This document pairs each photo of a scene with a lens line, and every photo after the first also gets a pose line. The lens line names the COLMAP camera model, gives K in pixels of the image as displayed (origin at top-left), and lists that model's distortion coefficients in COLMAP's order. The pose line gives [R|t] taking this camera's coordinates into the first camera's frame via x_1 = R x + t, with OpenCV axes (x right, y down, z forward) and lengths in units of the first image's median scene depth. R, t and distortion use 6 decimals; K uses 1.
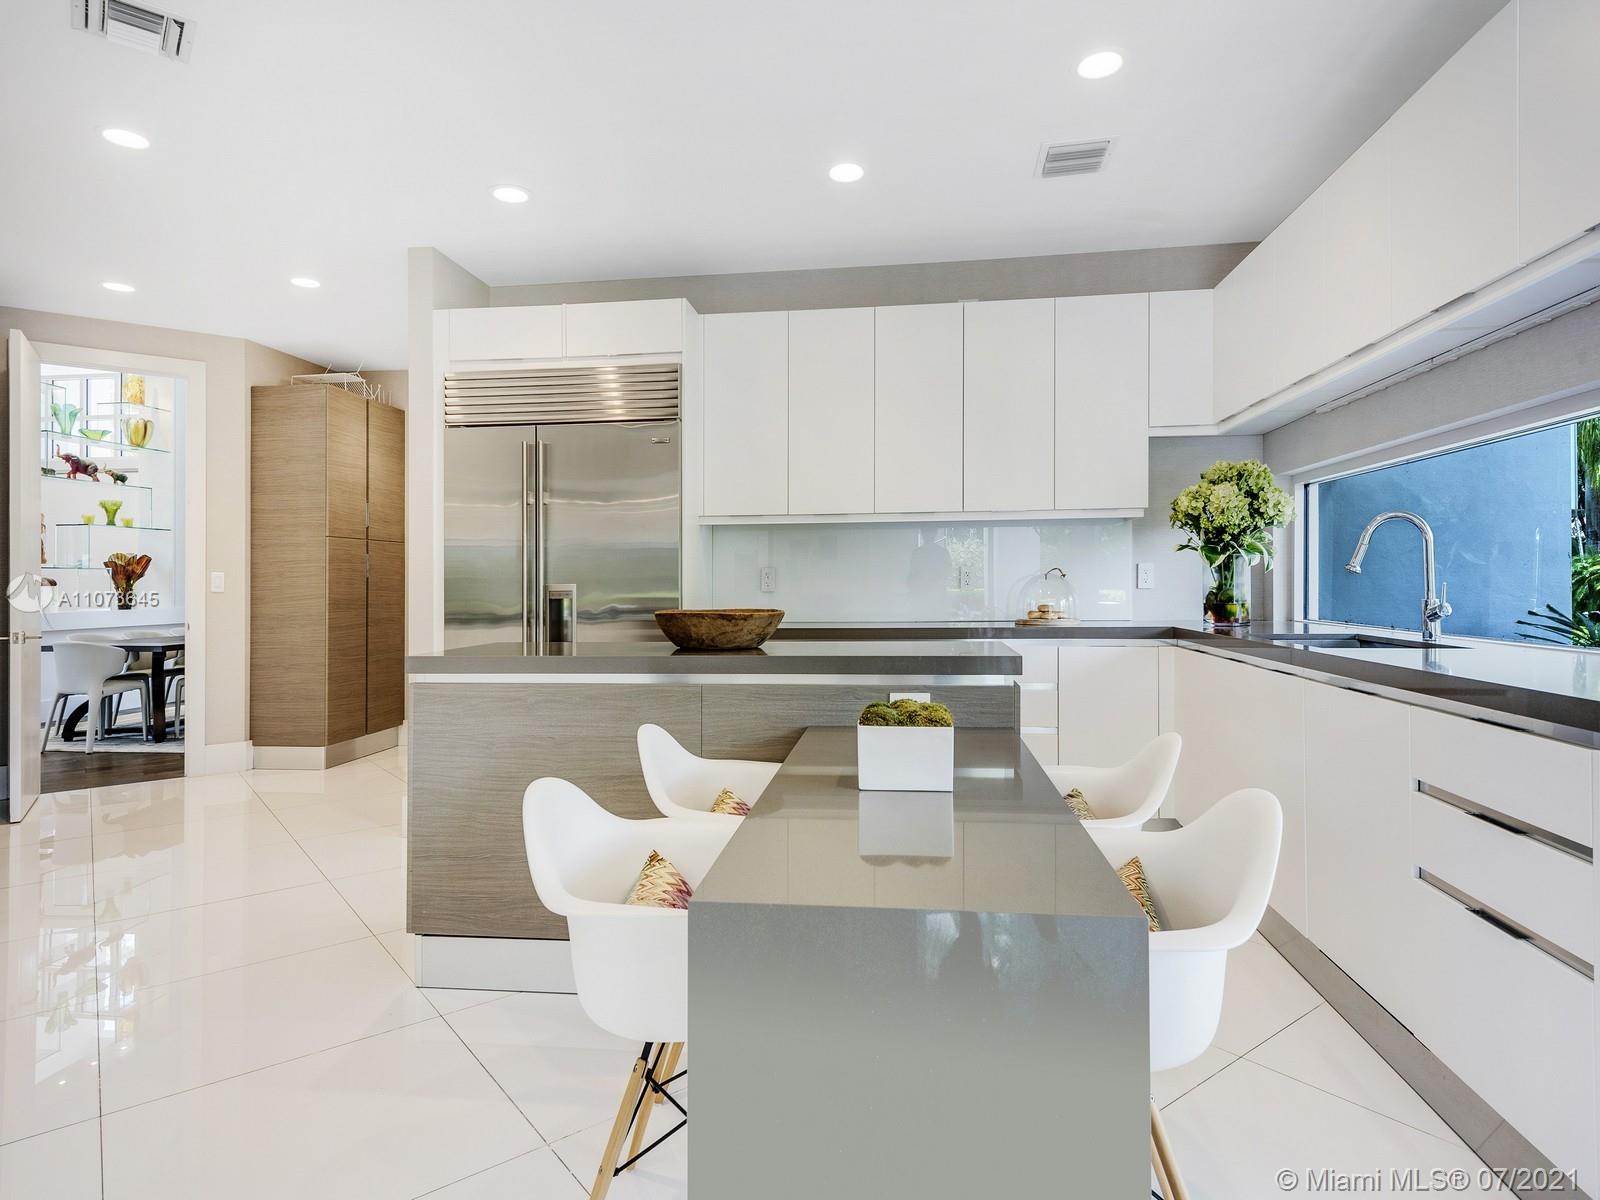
lens RADIAL K [[894.9, 0, 758.8], [0, 894.9, 588.7], [0, 0, 1]] dist [0.027876, 0.000319]
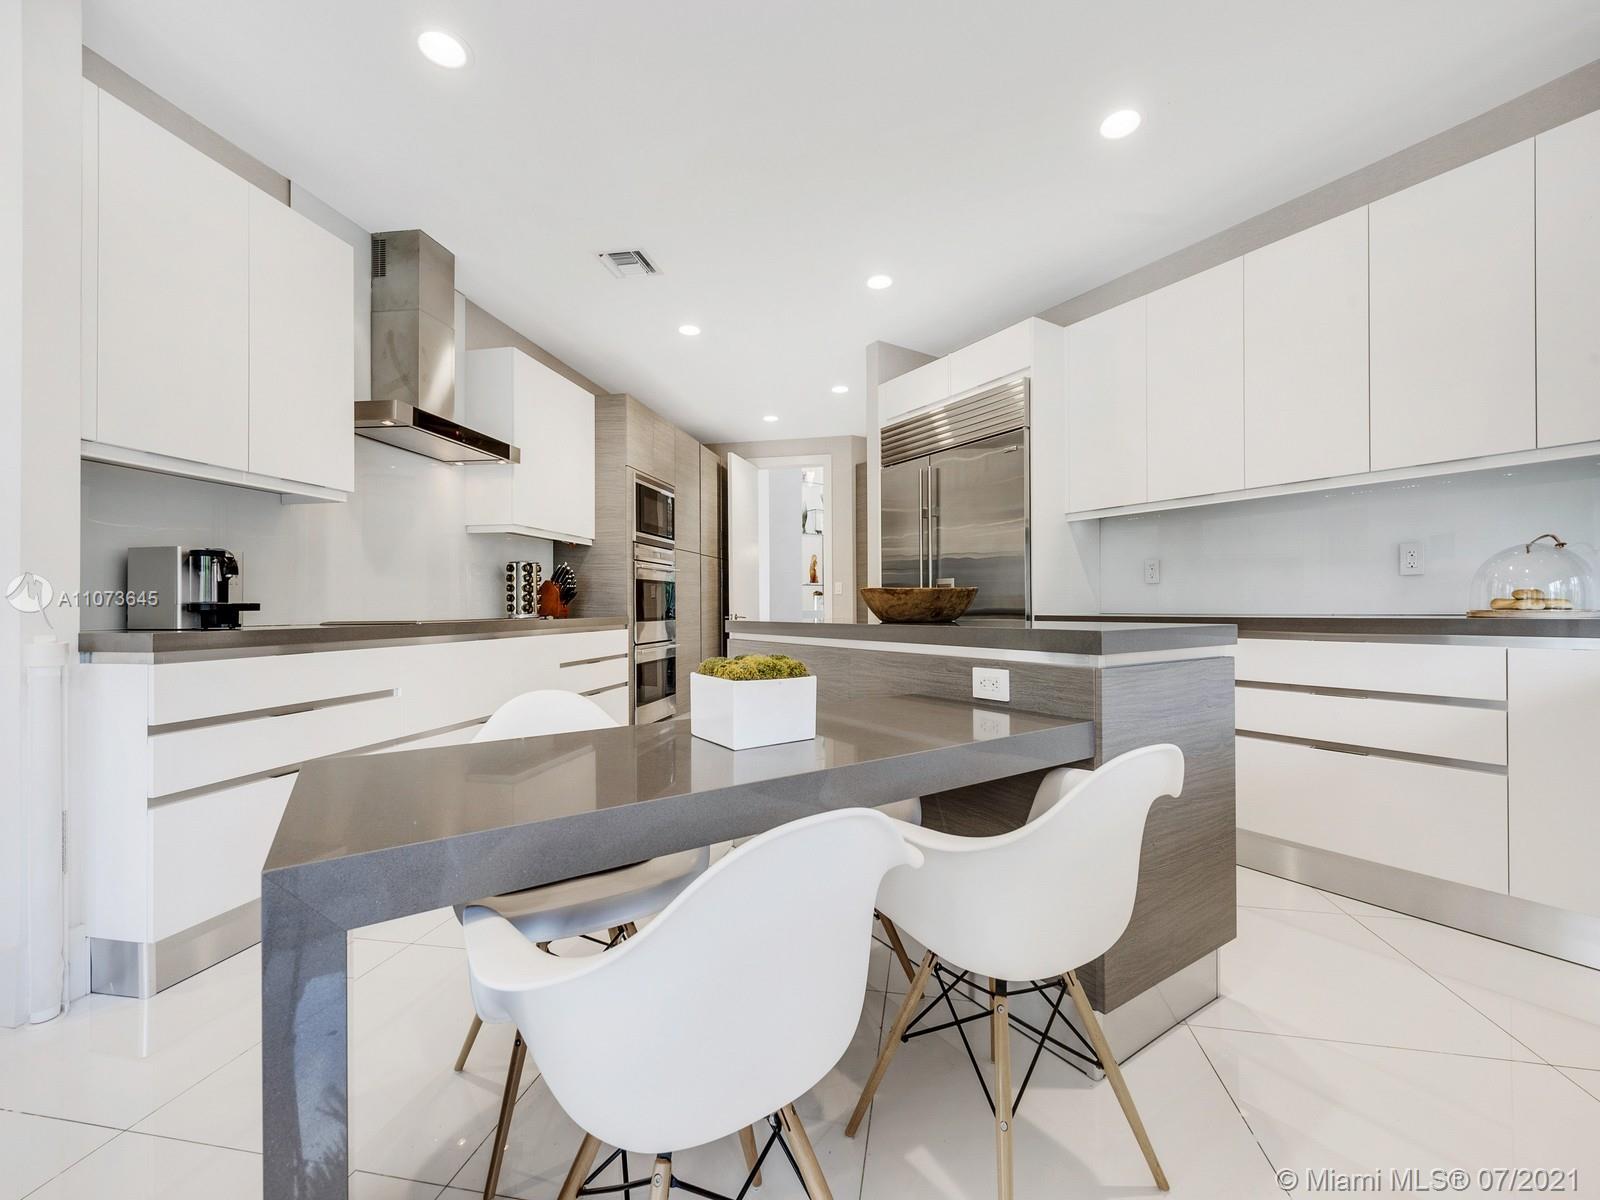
lens RADIAL K [[644.8, 0, 789.4], [0, 644.8, 600.1], [0, 0, 1]] dist [0.009489, -0.002397]
pose [[0.662355, -0.000363, -0.749190, 0.319582], [-0.004770, 0.999978, -0.004701, 0.030823], [0.749175, 0.006687, 0.662339, 0.249125]]
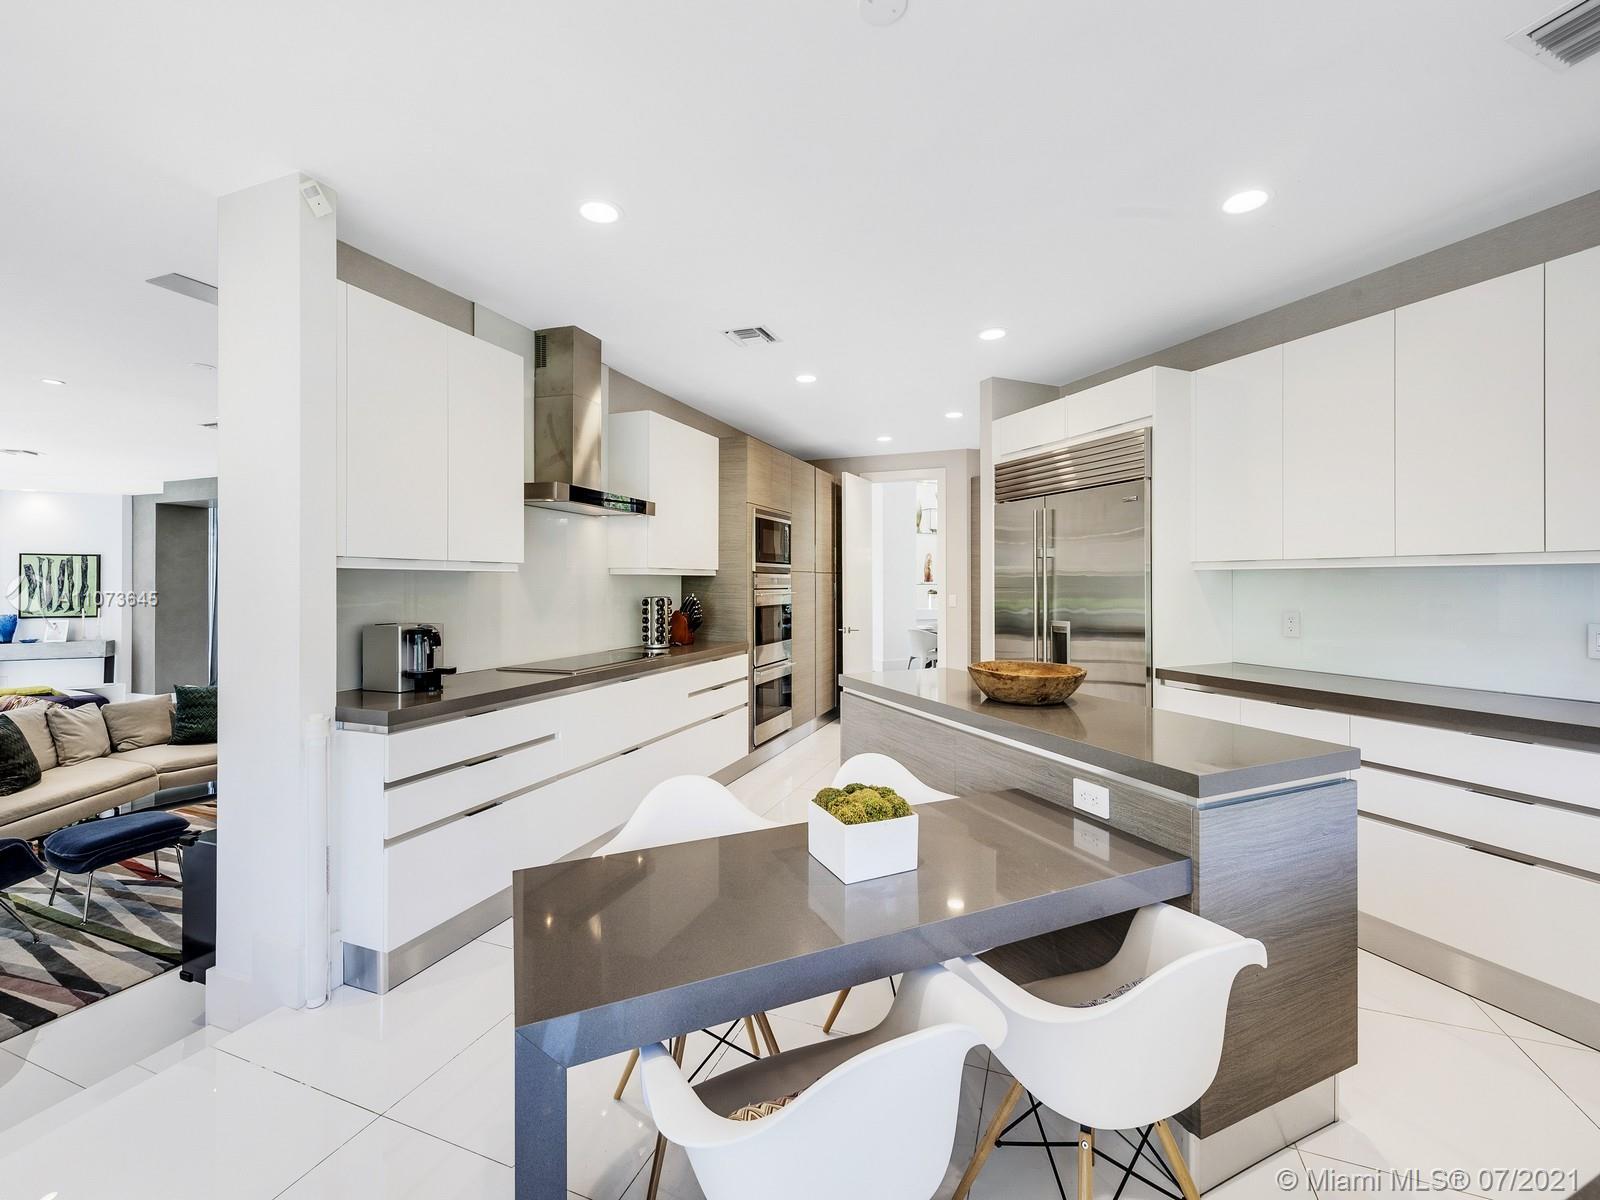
lens RADIAL K [[644.8, 0, 793.2], [0, 644.8, 586.9], [0, 0, 1]] dist [0.009489, -0.002397]
pose [[0.525672, 0.011375, -0.850611, 0.356699], [-0.008762, 0.999930, 0.007957, -0.058551], [0.850642, 0.003270, 0.525735, 0.221904]]
